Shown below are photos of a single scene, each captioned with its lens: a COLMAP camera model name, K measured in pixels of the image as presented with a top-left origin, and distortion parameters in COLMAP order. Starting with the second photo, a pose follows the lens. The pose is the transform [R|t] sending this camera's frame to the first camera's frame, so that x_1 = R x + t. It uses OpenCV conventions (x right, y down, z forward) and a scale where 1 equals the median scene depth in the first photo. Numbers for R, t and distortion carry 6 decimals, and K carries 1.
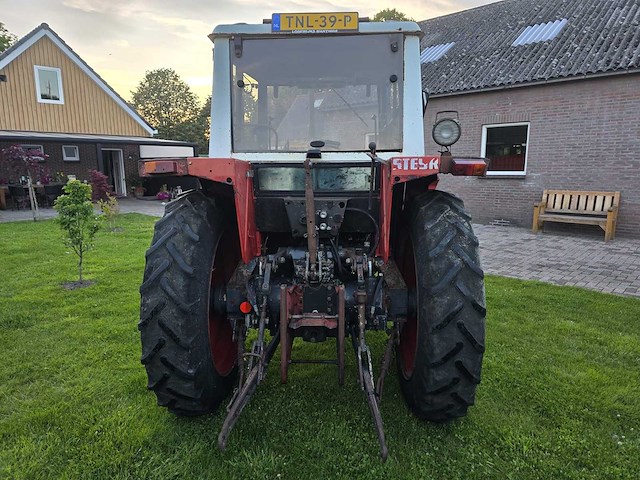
lens RADIAL K [[438.2, 0, 320.0], [0, 438.2, 240.0], [0, 0, 1]] dist [0.076117, -0.074583]
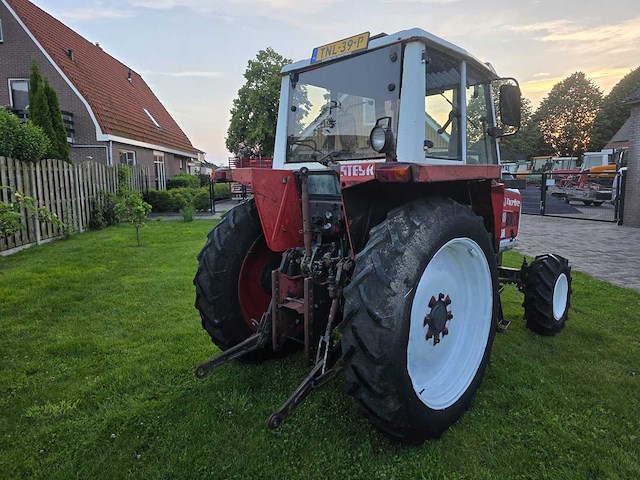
lens RADIAL K [[437.6, 0, 331.8], [0, 437.6, 234.0], [0, 0, 1]] dist [0.027700, -0.008260]
pose [[0.748968, 0.083322, -0.657347, 0.781770], [-0.103043, 0.994639, 0.008670, -0.022586], [0.654545, 0.061242, 0.753538, 0.167152]]
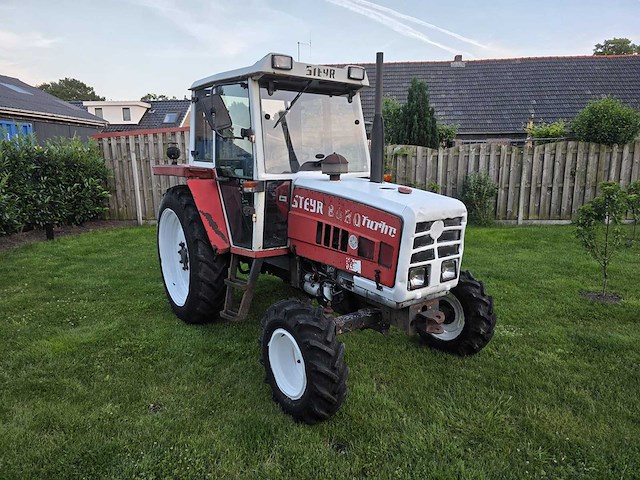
lens RADIAL K [[435.8, 0, 322.3], [0, 435.8, 251.4], [0, 0, 1]] dist [0.073639, -0.071509]
pose [[-0.798835, 0.137104, -0.585717, 0.901032], [-0.088099, 0.936517, 0.339373, -0.516570], [0.595064, 0.322704, -0.736044, 2.775403]]
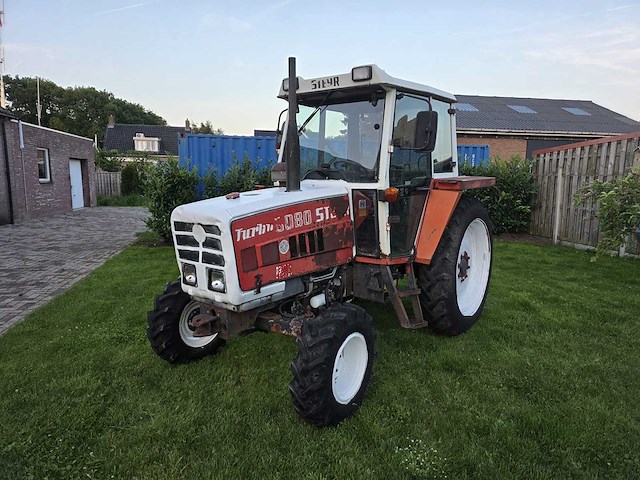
lens RADIAL K [[435.8, 0, 322.3], [0, 435.8, 251.4], [0, 0, 1]] dist [0.073639, -0.071509]
pose [[-0.803668, -0.101982, 0.586274, -0.886960], [0.094255, 0.950953, 0.294624, -0.477351], [-0.587566, 0.292040, -0.754639, 2.794384]]
